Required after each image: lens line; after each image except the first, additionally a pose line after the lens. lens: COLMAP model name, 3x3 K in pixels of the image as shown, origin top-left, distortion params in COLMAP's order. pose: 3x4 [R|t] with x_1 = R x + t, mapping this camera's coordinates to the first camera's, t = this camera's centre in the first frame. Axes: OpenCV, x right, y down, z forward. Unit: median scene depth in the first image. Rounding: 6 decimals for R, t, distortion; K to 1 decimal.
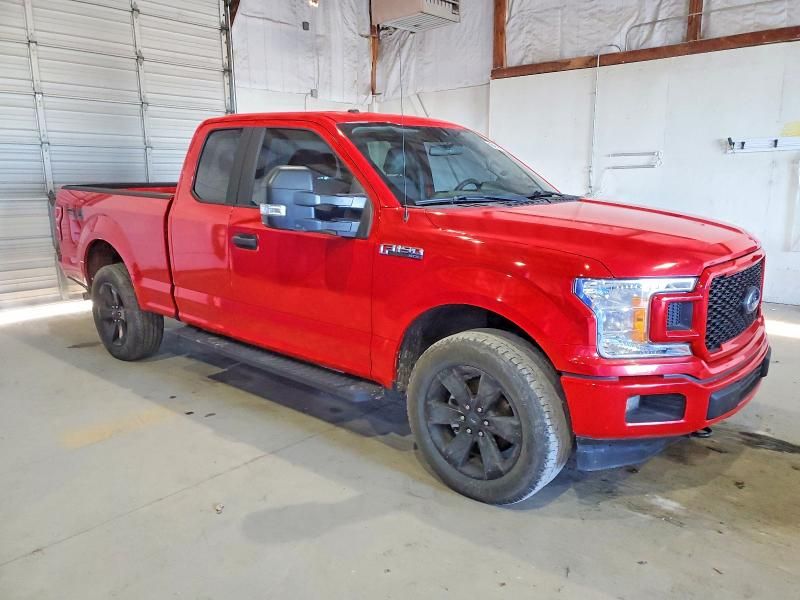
lens RADIAL K [[620.0, 0, 396.0], [0, 620.0, 301.1], [0, 0, 1]] dist [0.032226, -0.023446]
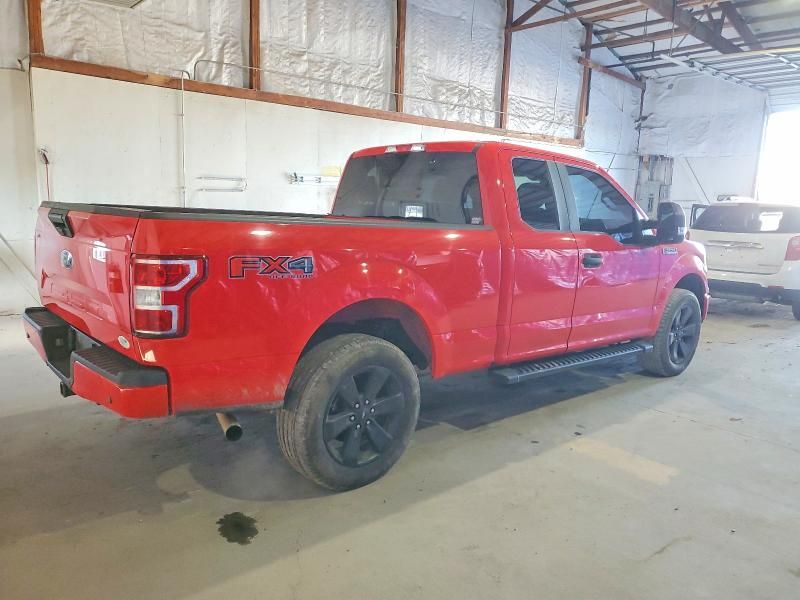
lens RADIAL K [[620.0, 0, 396.0], [0, 620.0, 301.5], [0, 0, 1]] dist [0.032226, -0.023446]
pose [[0.126585, -0.146895, 0.981019, -0.777987], [0.159871, 0.979067, 0.125974, -0.124884], [-0.978988, 0.140890, 0.147419, 0.633450]]
